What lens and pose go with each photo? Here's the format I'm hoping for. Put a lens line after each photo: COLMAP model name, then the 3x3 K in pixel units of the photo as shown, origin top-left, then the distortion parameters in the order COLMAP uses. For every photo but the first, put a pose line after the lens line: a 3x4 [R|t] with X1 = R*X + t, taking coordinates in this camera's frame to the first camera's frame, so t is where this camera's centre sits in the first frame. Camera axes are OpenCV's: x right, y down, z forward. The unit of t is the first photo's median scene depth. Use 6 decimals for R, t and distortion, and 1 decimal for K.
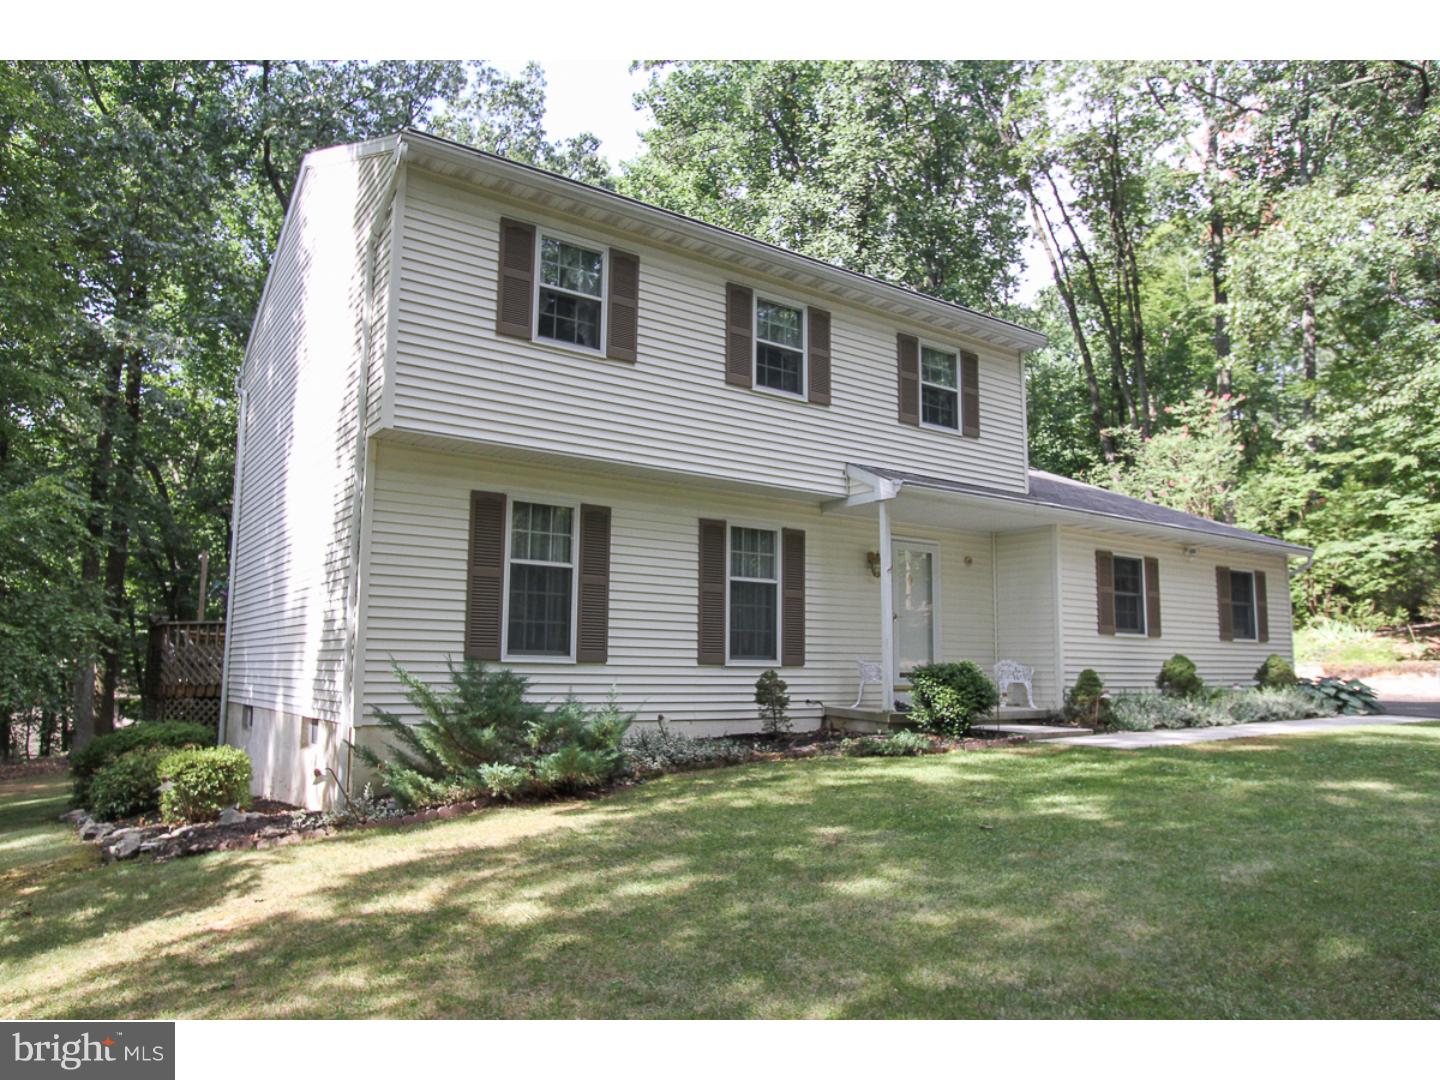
lens RADIAL K [[977.9, 0, 720.0], [0, 977.9, 540.0], [0, 0, 1]] dist [-0.007449, -0.003166]
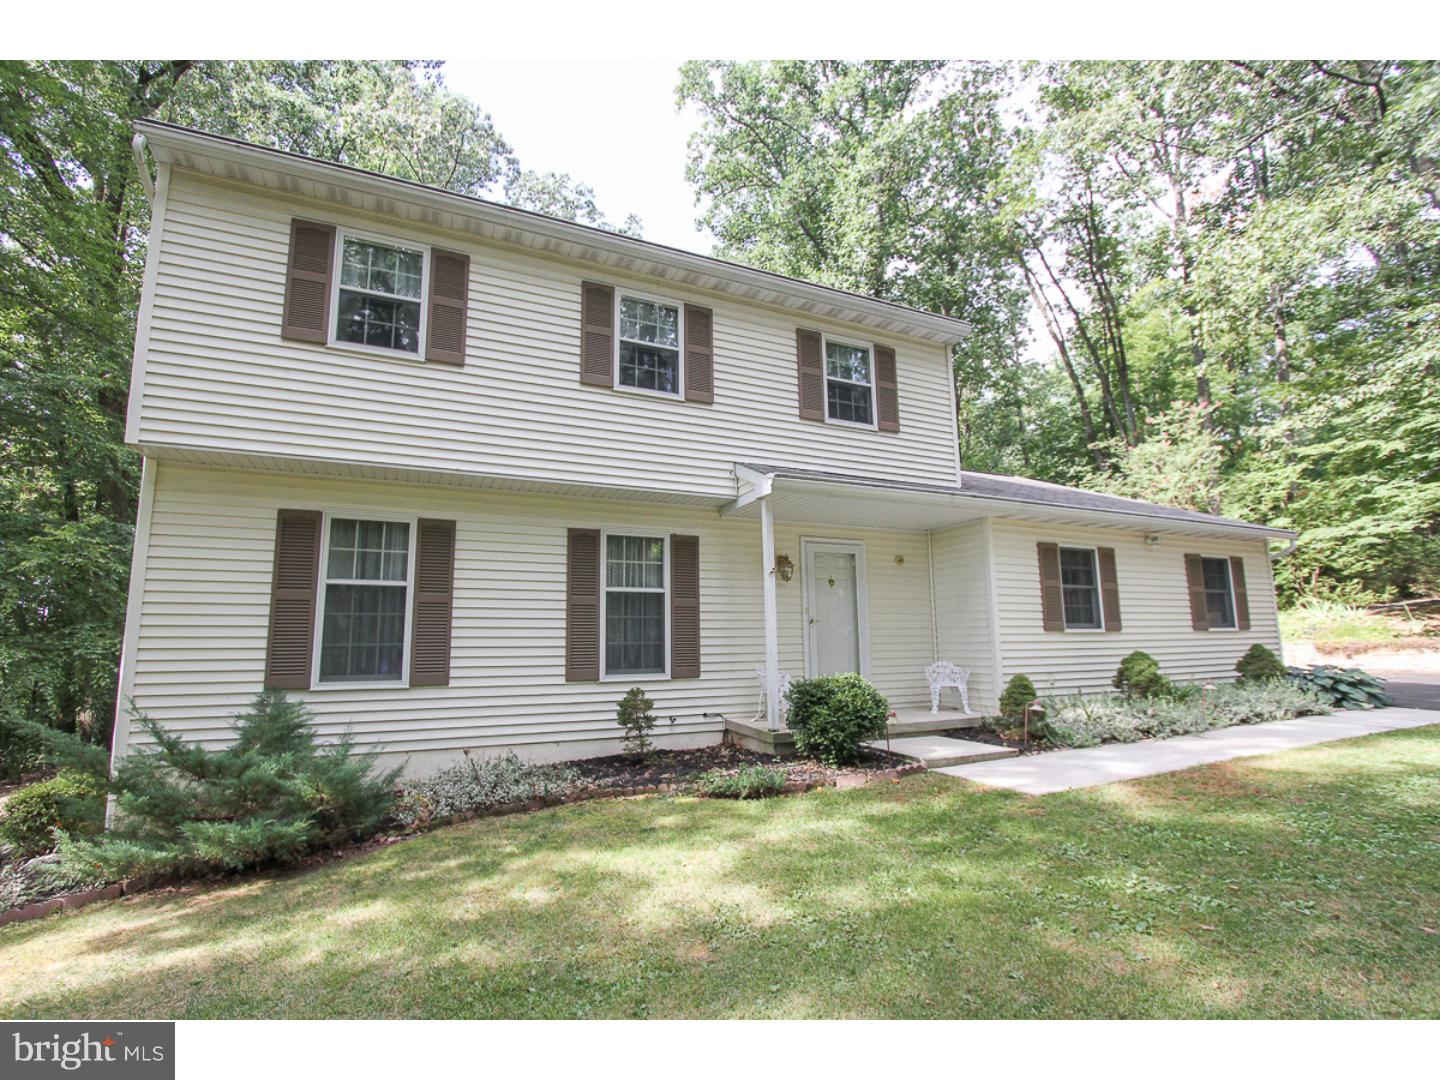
lens RADIAL K [[666.6, 0, 717.2], [0, 666.6, 545.6], [0, 0, 1]] dist [-0.017695, 0.001249]
pose [[0.982940, -0.050436, -0.176876, 0.168671], [0.046991, 0.998616, -0.023613, 0.012337], [0.177822, 0.014898, 0.983950, 0.271890]]
